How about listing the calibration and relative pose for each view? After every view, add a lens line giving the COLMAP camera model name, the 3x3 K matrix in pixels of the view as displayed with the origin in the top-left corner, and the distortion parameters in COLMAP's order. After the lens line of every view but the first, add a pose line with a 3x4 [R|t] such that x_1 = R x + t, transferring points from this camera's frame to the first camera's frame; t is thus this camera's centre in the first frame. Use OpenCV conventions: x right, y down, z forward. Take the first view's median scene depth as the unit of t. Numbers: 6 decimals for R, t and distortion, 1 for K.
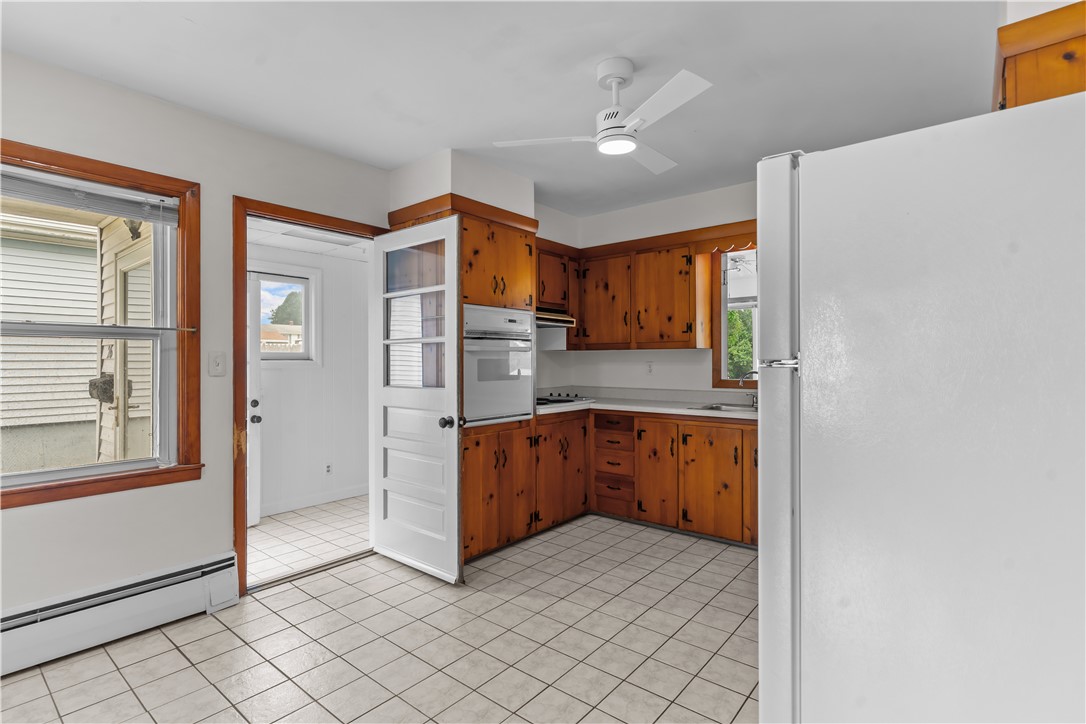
lens RADIAL K [[523.4, 0, 543.0], [0, 523.4, 362.0], [0, 0, 1]] dist [-0.000259, -0.000207]
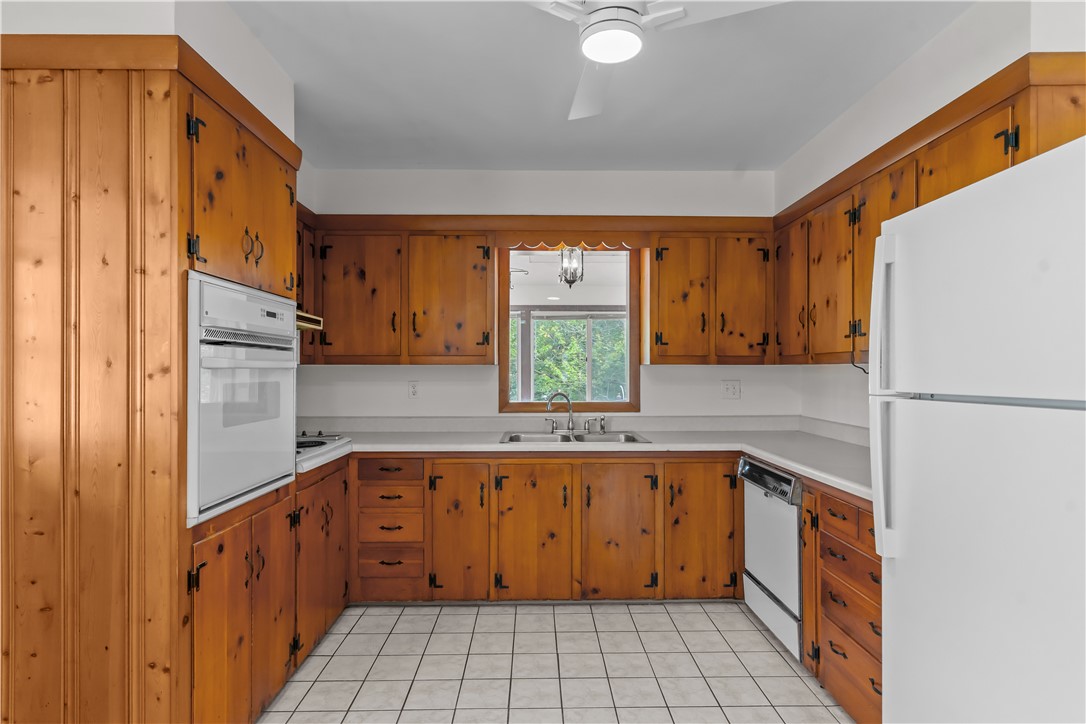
lens RADIAL K [[549.1, 0, 543.0], [0, 549.1, 371.6], [0, 0, 1]] dist [-0.000588, -0.000747]
pose [[0.760592, 0.002503, 0.649225, -0.196442], [-0.000651, 0.999995, -0.003093, -0.013666], [-0.649230, 0.001930, 0.760590, 0.323174]]
